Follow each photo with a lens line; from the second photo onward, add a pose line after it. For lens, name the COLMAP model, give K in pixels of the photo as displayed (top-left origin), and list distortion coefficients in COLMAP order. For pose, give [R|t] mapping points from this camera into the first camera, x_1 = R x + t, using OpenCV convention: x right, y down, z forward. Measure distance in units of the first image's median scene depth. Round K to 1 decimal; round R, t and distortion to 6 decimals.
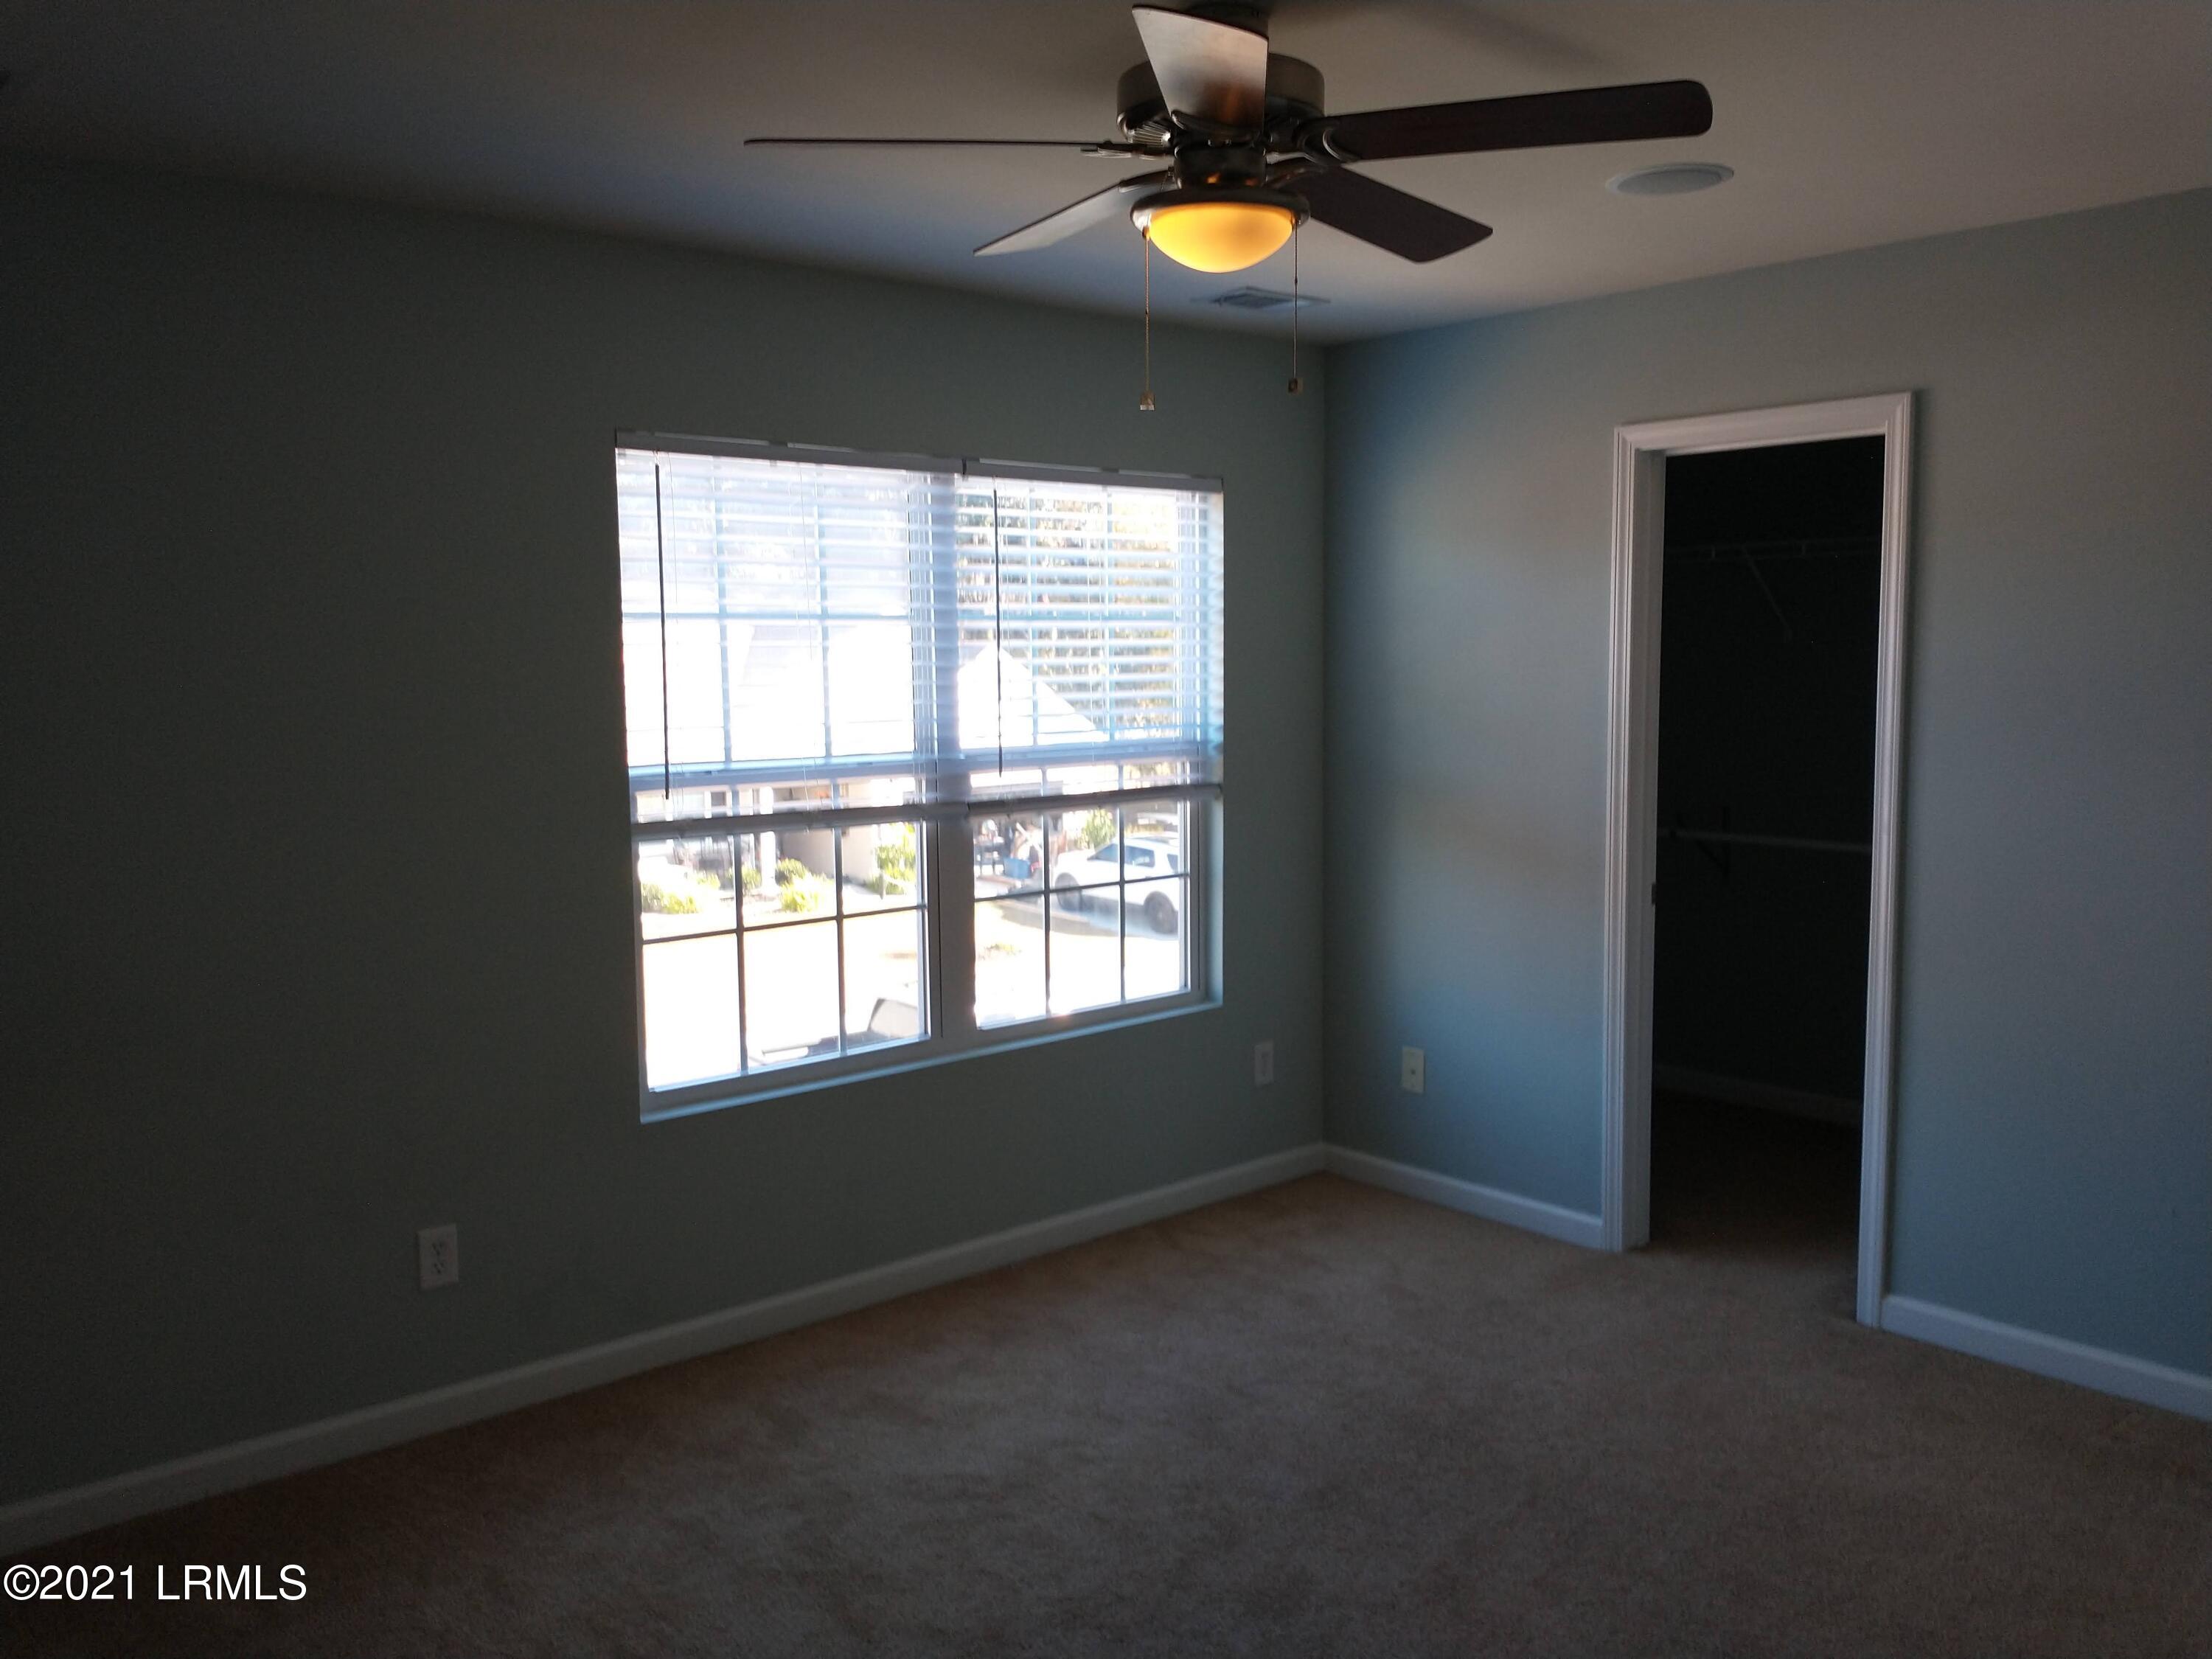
lens RADIAL K [[1762.8, 0, 1089.3], [0, 1762.8, 838.4], [0, 0, 1]] dist [0.051283, -0.107082]
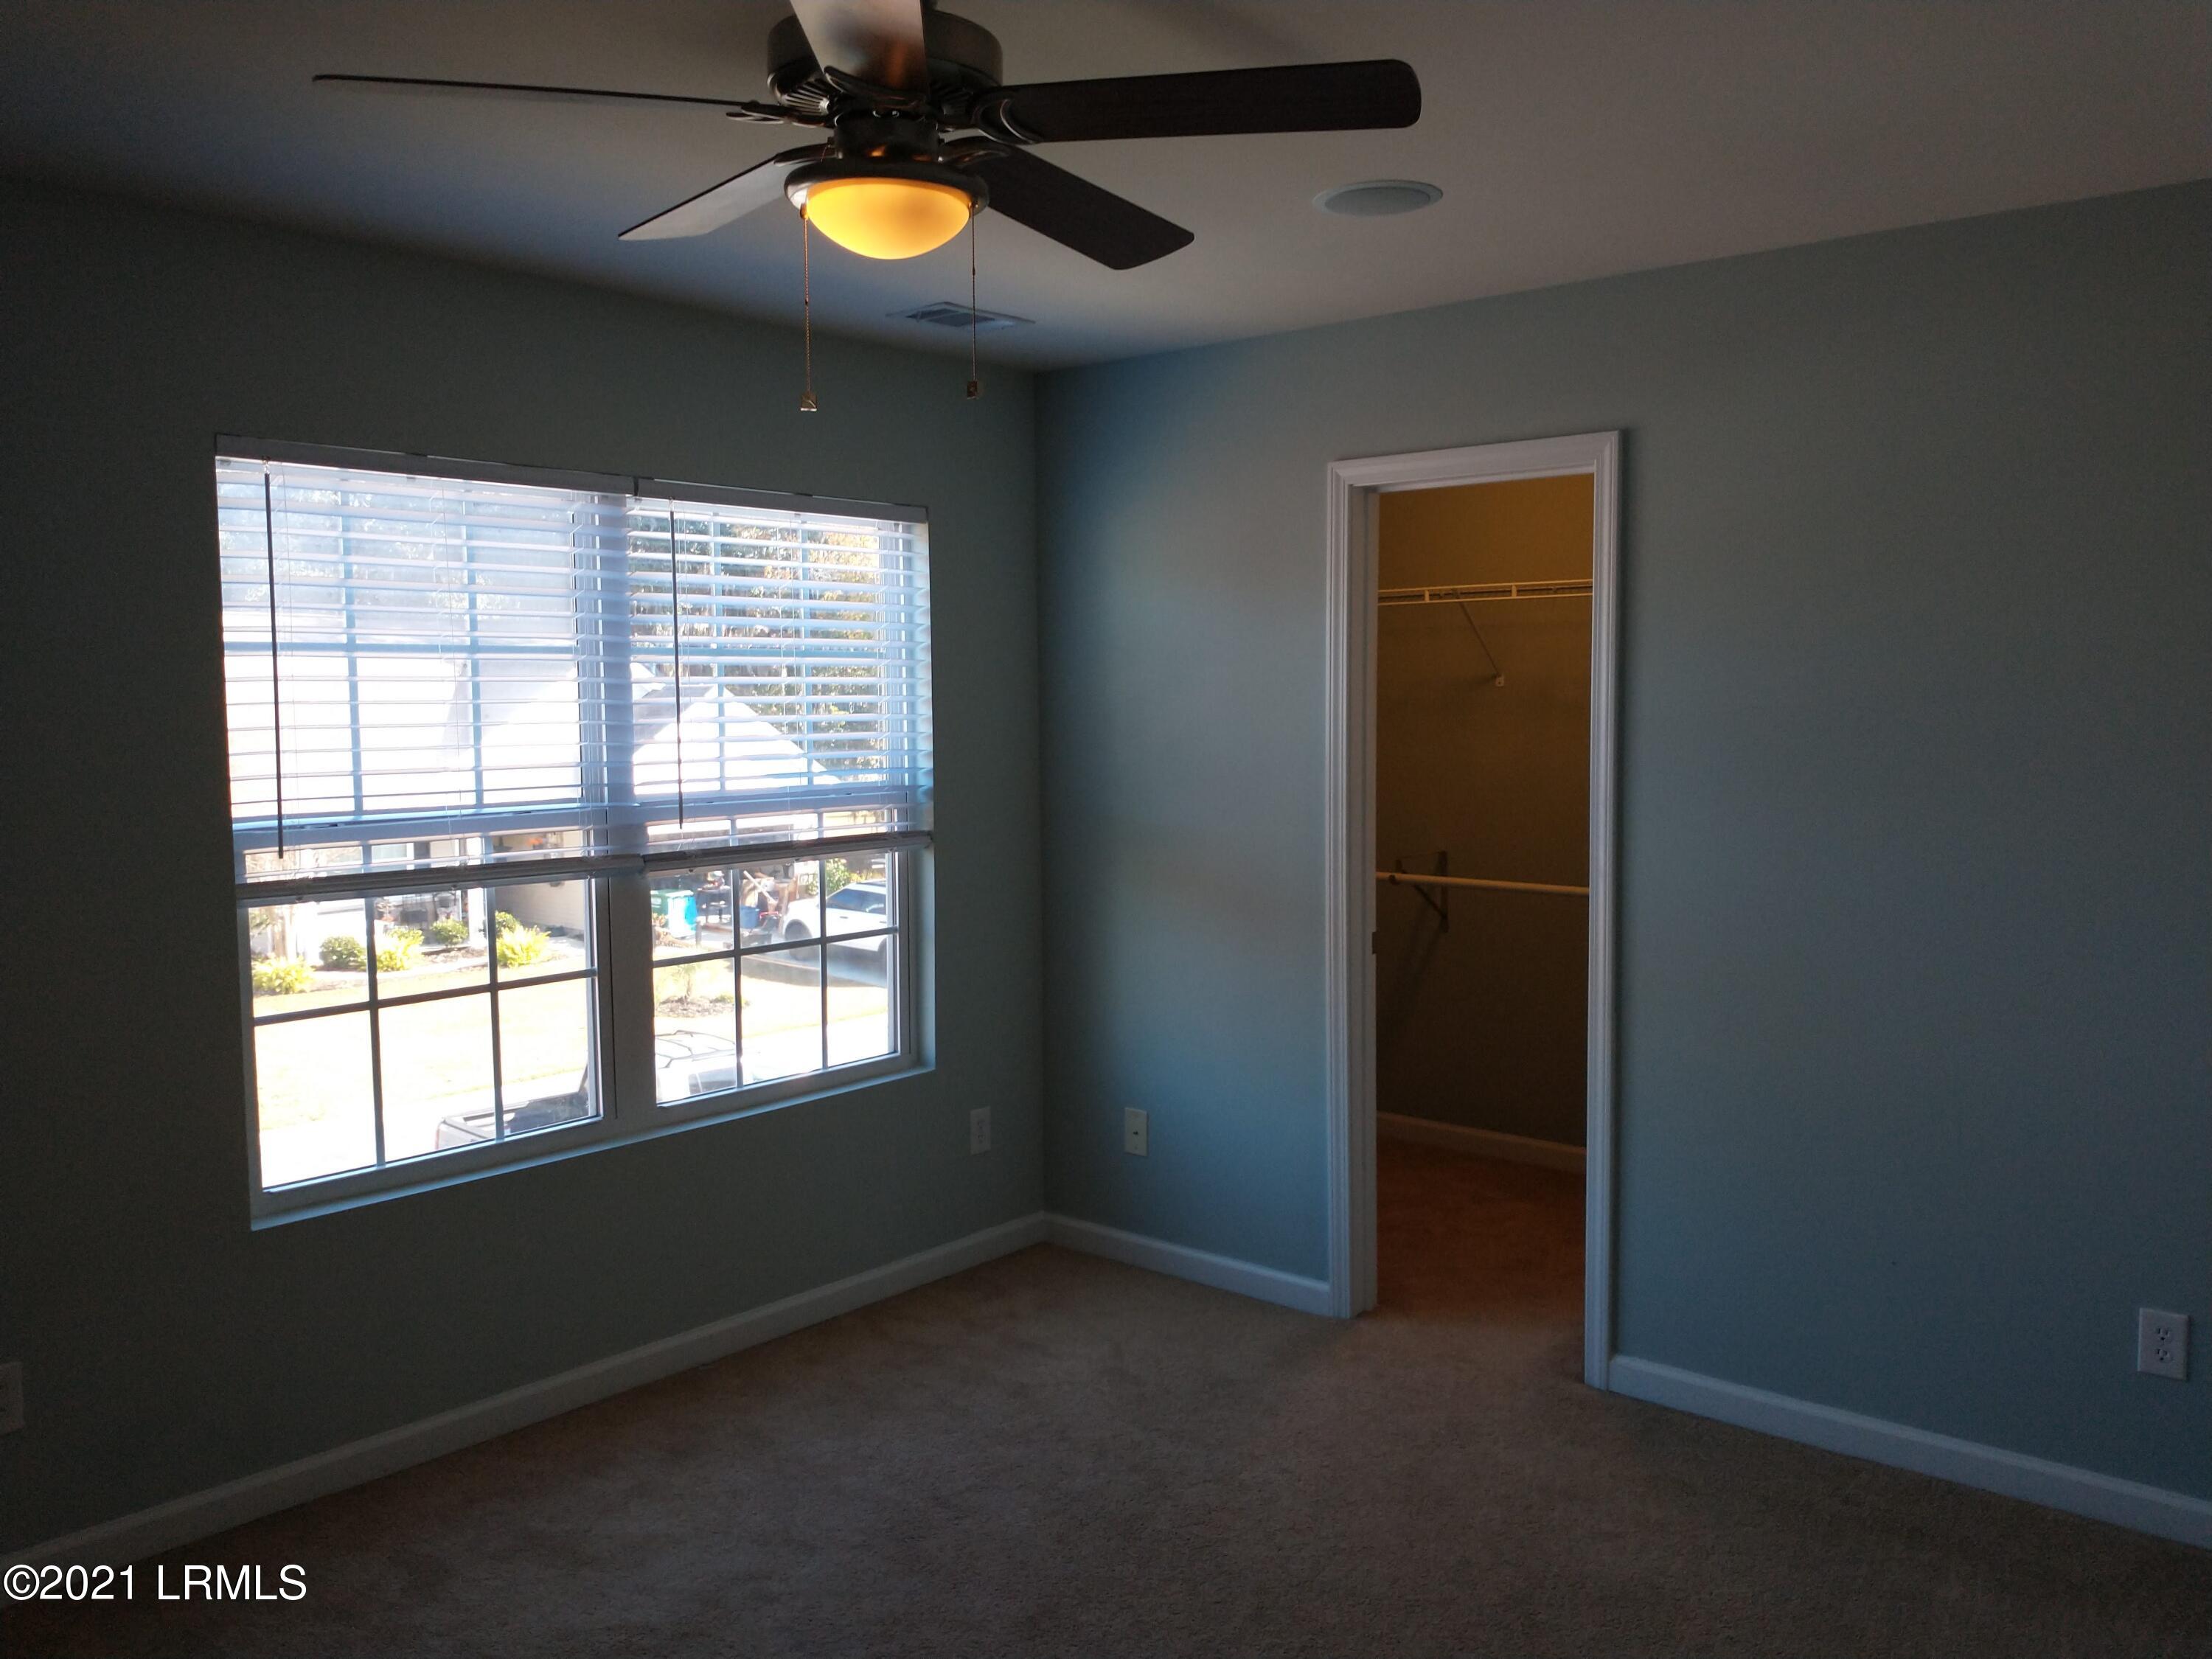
lens RADIAL K [[1781.9, 0, 1097.6], [0, 1781.9, 825.5], [0, 0, 1]] dist [0.035666, -0.072755]
pose [[0.988086, -0.007729, 0.153707, 0.021762], [0.012677, 0.999432, -0.031237, -0.004852], [-0.153379, 0.032813, 0.987623, 0.065592]]
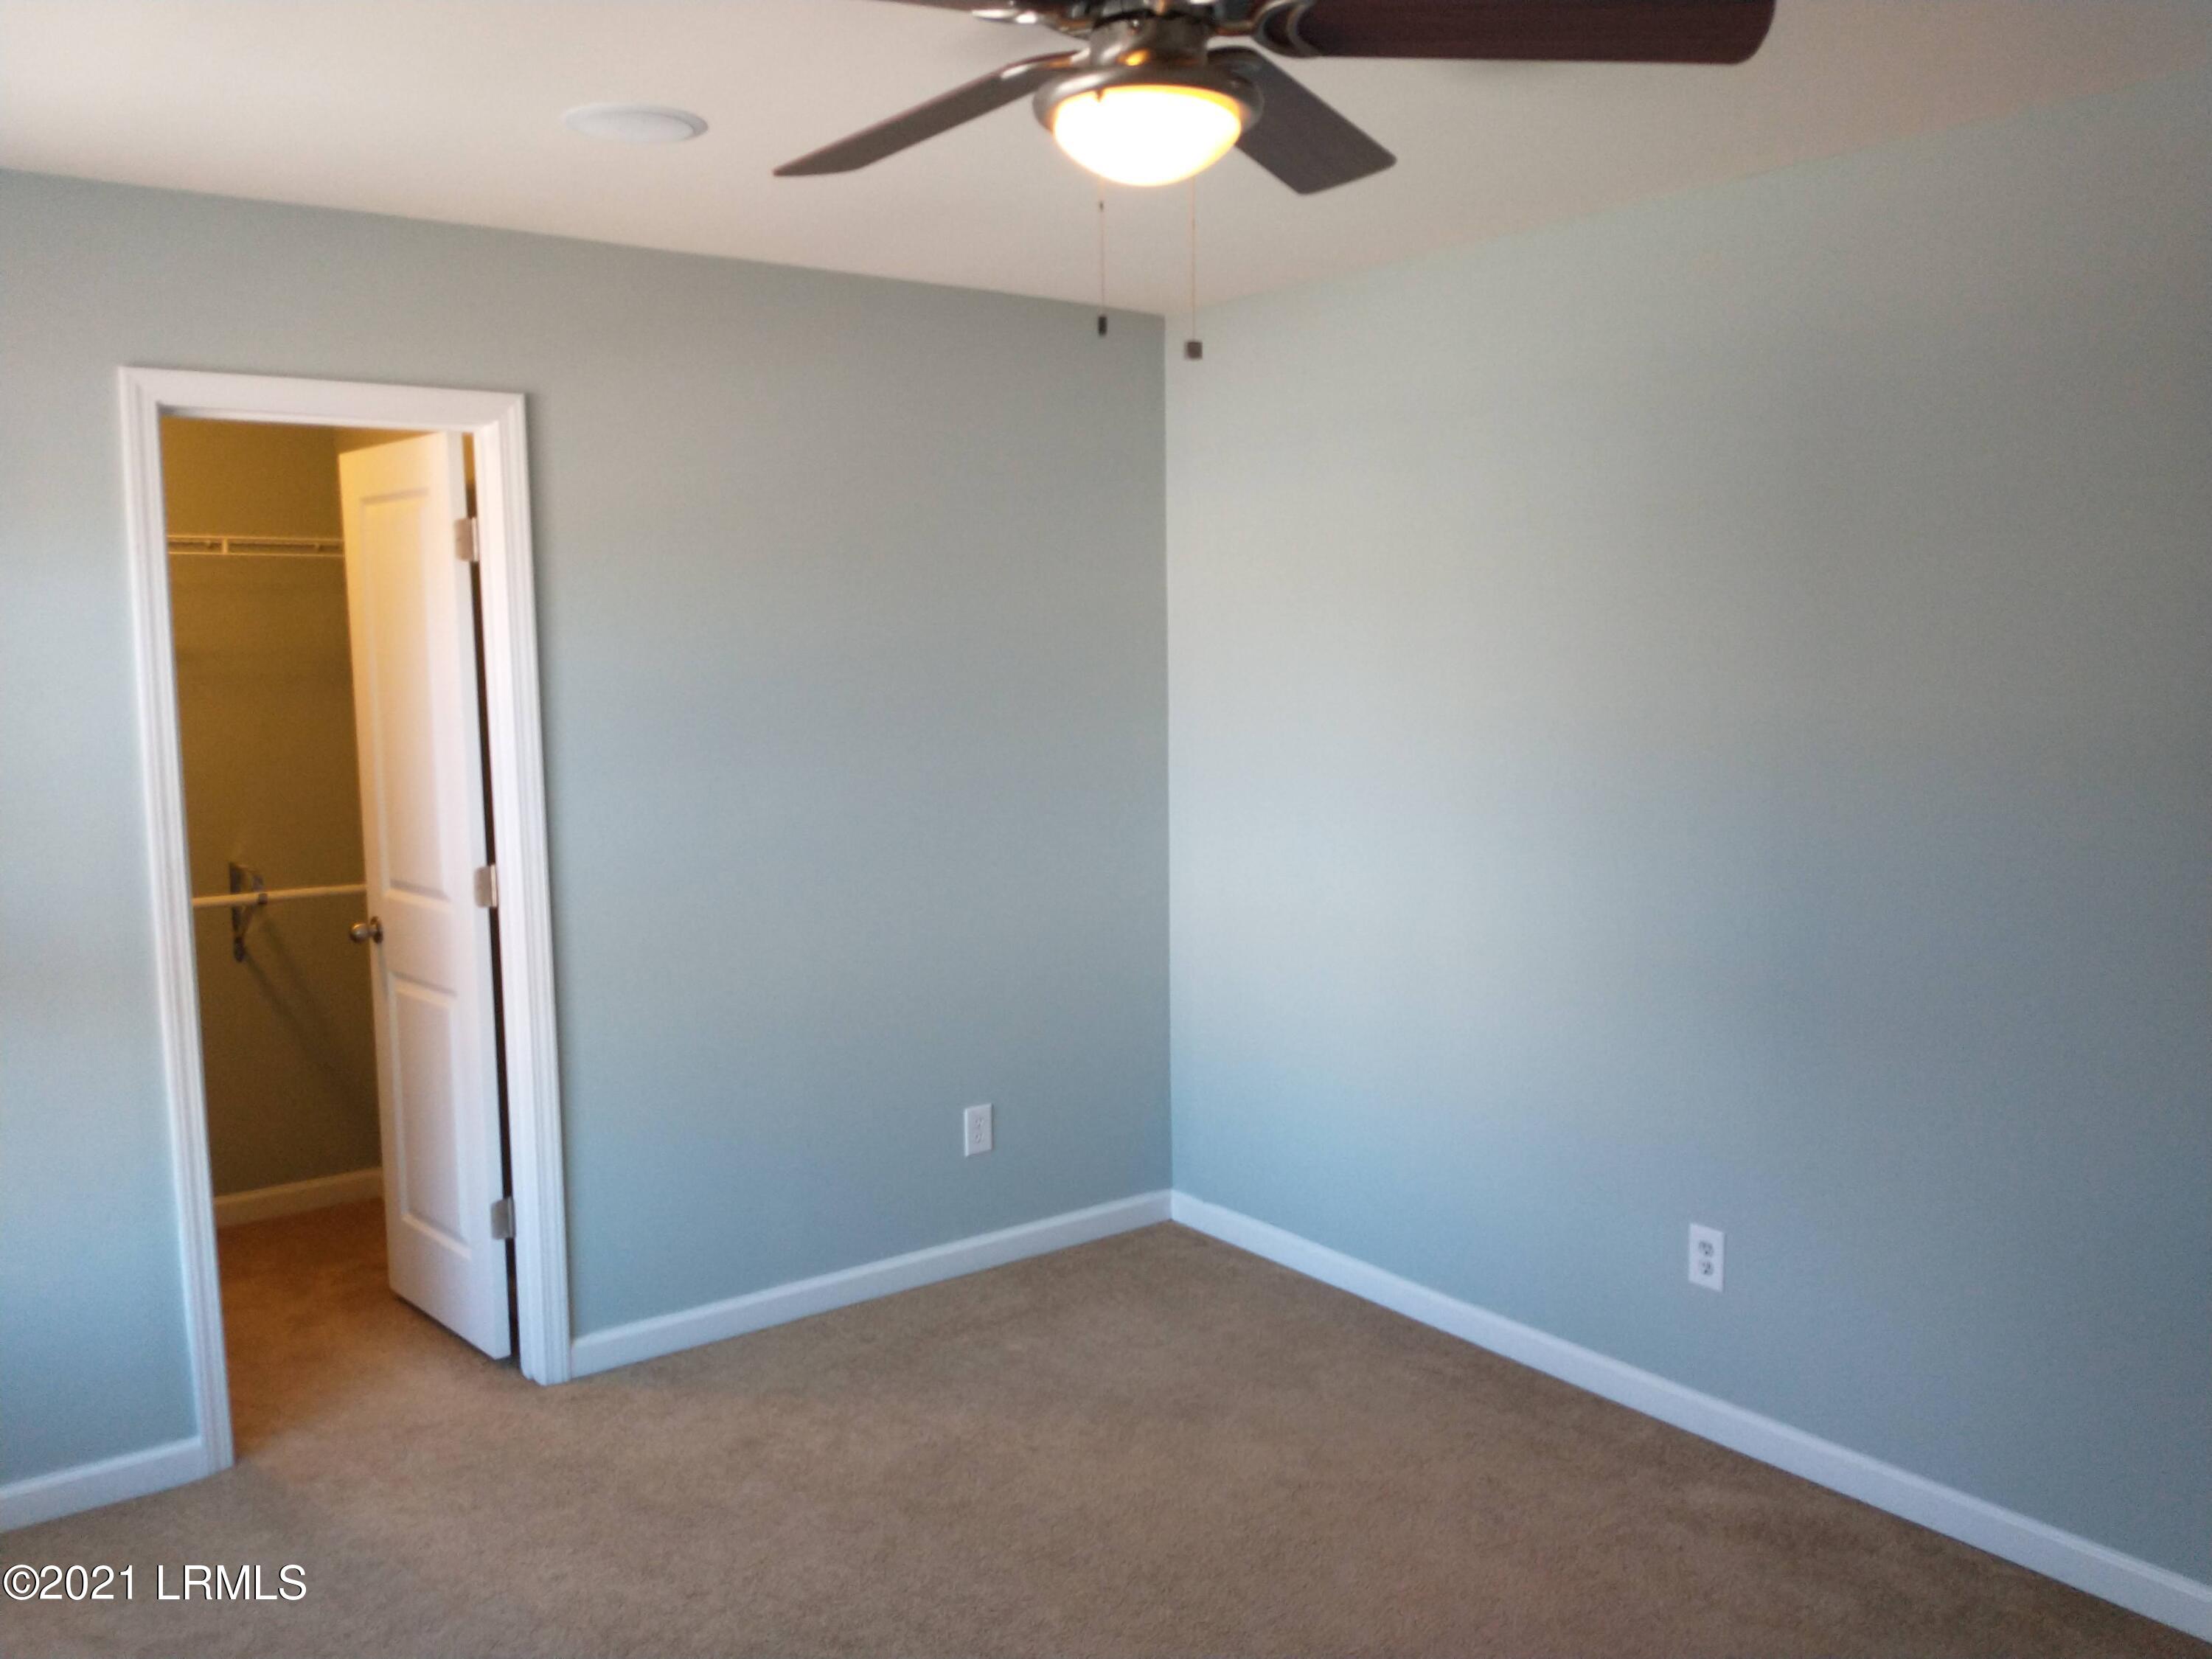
lens RADIAL K [[1762.8, 0, 1111.3], [0, 1762.8, 827.7], [0, 0, 1]] dist [0.051283, -0.107082]
pose [[0.064986, -0.085443, 0.994221, -0.438880], [0.127520, 0.988870, 0.076648, -0.048082], [-0.989705, 0.121802, 0.075158, 0.596791]]
